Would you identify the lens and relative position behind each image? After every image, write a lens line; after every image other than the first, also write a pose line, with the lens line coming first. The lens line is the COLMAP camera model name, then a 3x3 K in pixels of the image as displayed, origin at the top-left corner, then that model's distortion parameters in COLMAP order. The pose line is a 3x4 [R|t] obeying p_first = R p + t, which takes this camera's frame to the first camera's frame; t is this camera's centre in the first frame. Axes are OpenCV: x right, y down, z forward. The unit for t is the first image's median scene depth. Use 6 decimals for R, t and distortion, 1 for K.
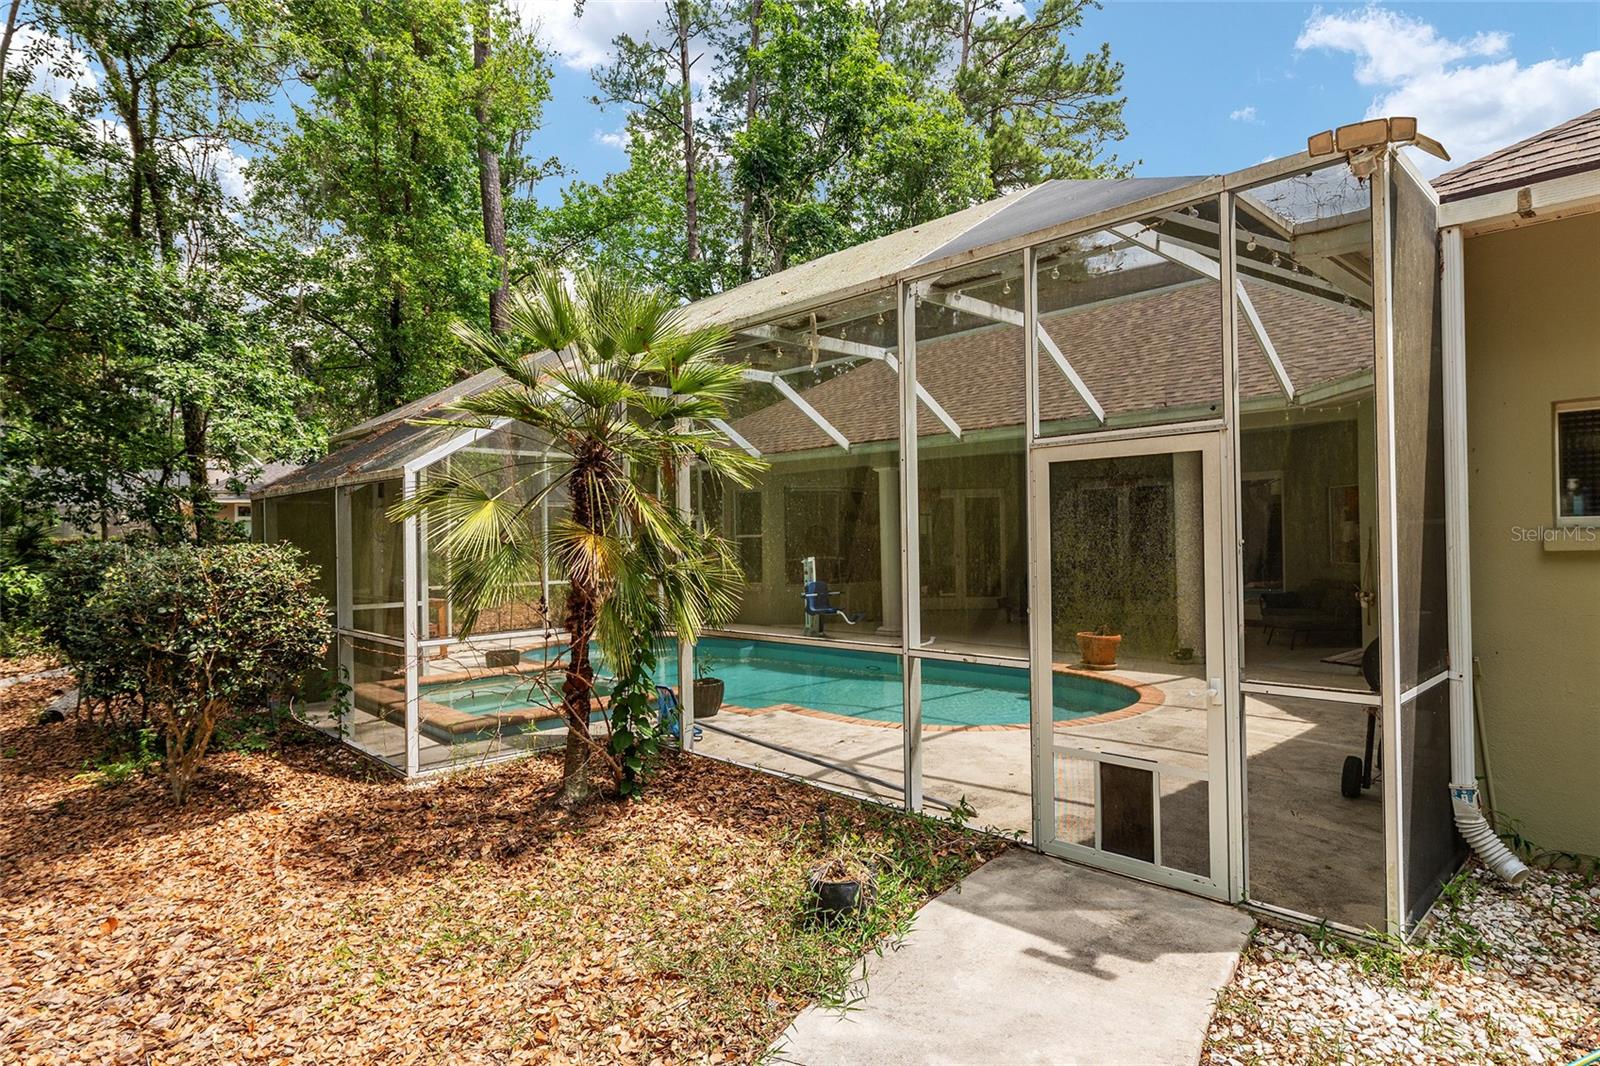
lens RADIAL K [[912.7, 0, 802.9], [0, 912.7, 532.7], [0, 0, 1]] dist [0.005890, 0.000458]
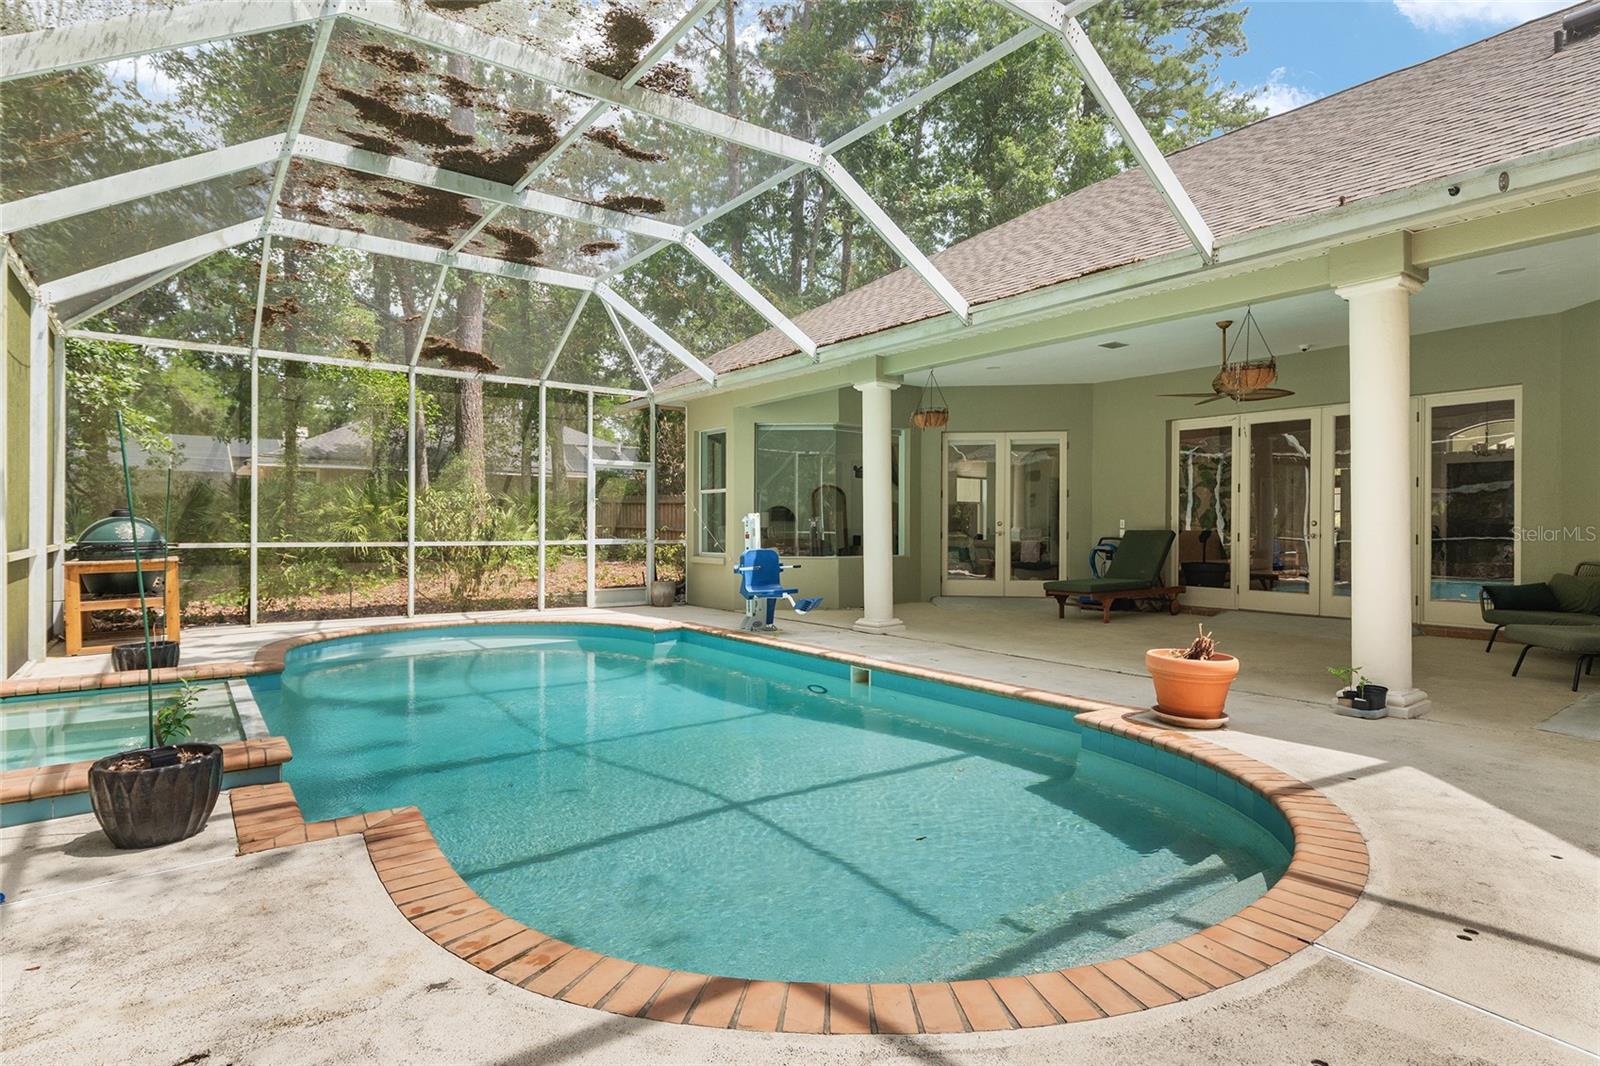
lens RADIAL K [[833.4, 0, 797.1], [0, 833.4, 532.2], [0, 0, 1]] dist [-0.005695, -0.000044]
pose [[0.989533, 0.018226, -0.143152, 0.150659], [-0.016253, 0.999756, 0.014942, 0.035607], [0.143390, -0.012459, 0.989588, 0.449570]]
